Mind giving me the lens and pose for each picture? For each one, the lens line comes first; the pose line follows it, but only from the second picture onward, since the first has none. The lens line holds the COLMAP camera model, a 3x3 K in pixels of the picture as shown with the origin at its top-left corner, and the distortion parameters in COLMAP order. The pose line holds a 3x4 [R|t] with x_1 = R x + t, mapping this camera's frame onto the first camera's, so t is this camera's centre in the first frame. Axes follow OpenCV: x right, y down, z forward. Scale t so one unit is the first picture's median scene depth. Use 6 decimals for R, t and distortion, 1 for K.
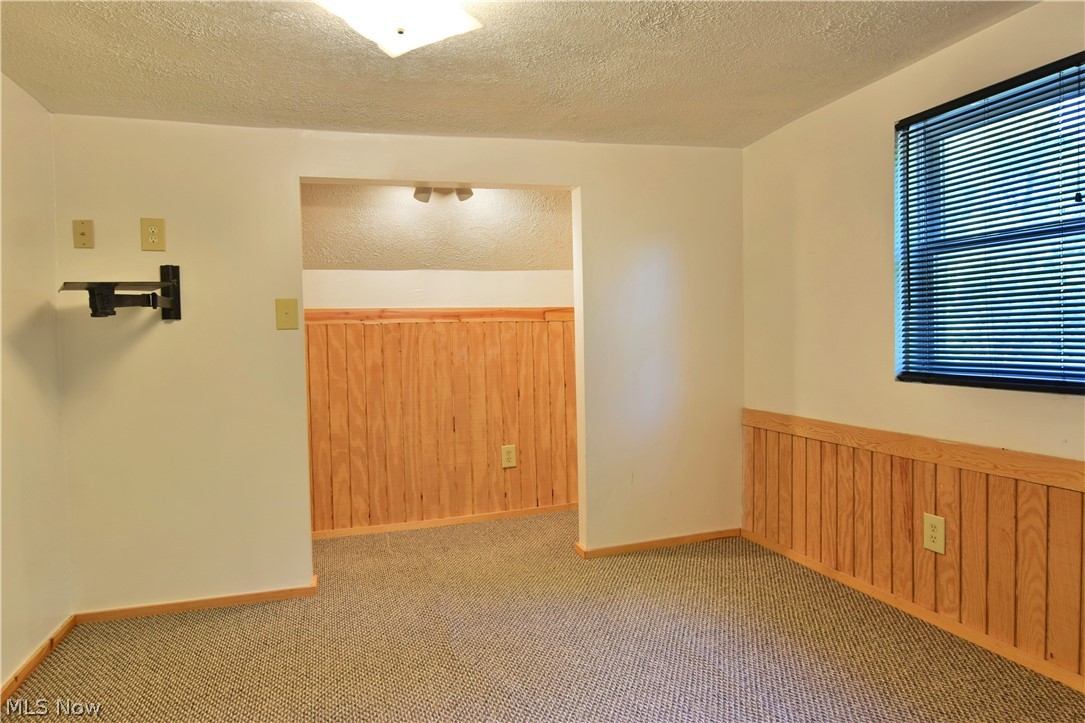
lens RADIAL K [[685.1, 0, 542.6], [0, 685.1, 366.2], [0, 0, 1]] dist [-0.005171, -0.002227]
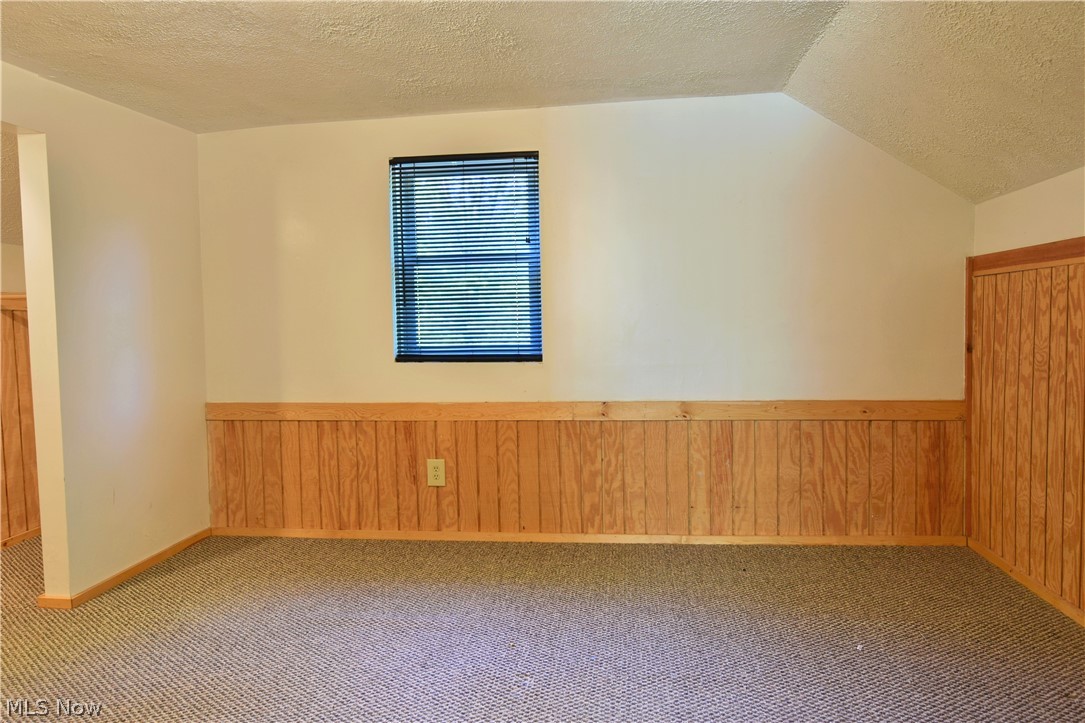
lens RADIAL K [[708.2, 0, 542.5], [0, 708.2, 361.5], [0, 0, 1]] dist [0.001429, 0.000209]
pose [[0.426591, -0.035403, 0.903752, -0.534298], [0.047145, 0.998746, 0.016871, 0.010609], [-0.903215, 0.035410, 0.427725, 0.185854]]
